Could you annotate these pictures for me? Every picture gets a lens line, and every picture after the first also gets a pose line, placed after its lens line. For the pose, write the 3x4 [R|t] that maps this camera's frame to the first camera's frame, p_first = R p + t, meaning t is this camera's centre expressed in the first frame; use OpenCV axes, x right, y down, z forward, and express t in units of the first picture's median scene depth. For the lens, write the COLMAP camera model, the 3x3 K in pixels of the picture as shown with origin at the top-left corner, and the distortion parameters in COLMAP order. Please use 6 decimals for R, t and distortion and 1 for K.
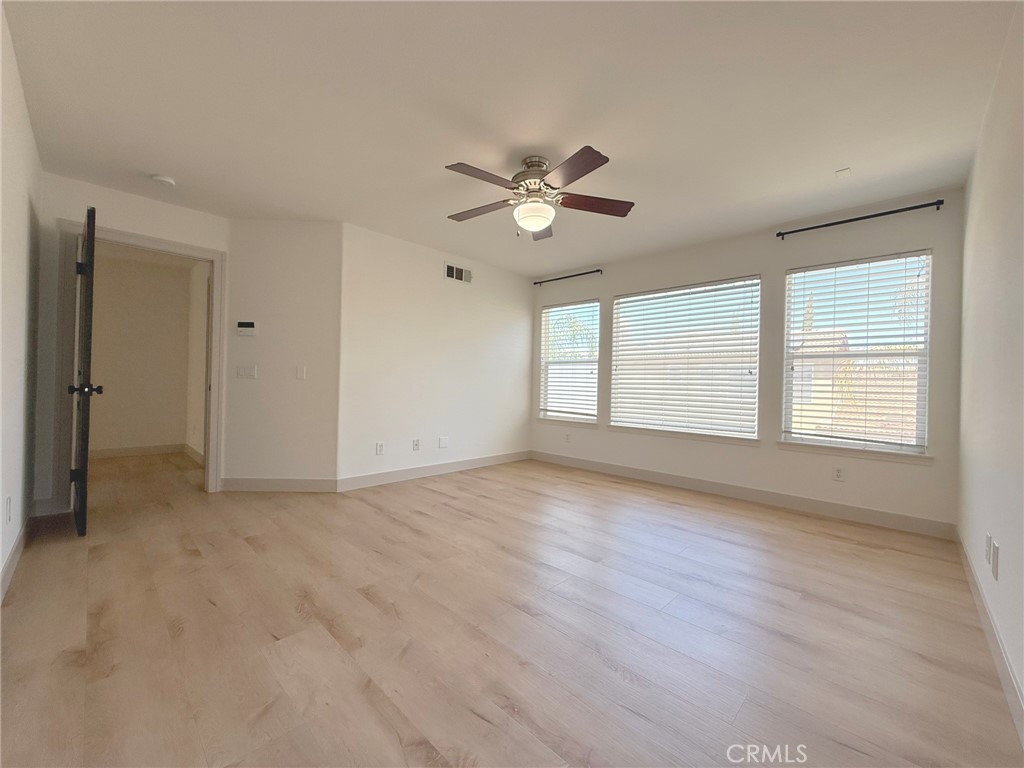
lens RADIAL K [[408.0, 0, 512.0], [0, 408.0, 384.0], [0, 0, 1]] dist [0.001503, 0.000299]
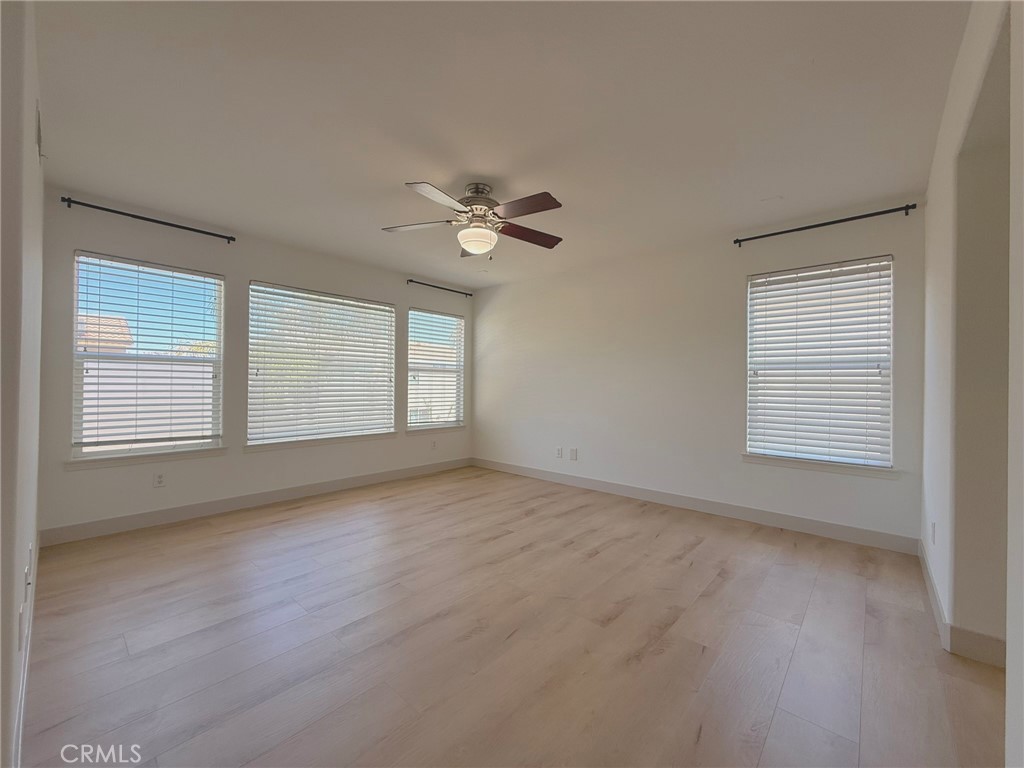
lens RADIAL K [[408.0, 0, 512.0], [0, 408.0, 384.0], [0, 0, 1]] dist [0.001503, 0.000299]
pose [[-0.042042, -0.021701, 0.998880, -0.876391], [-0.010031, 0.999723, 0.021297, -0.059822], [-0.999065, -0.009125, -0.042248, 0.838476]]
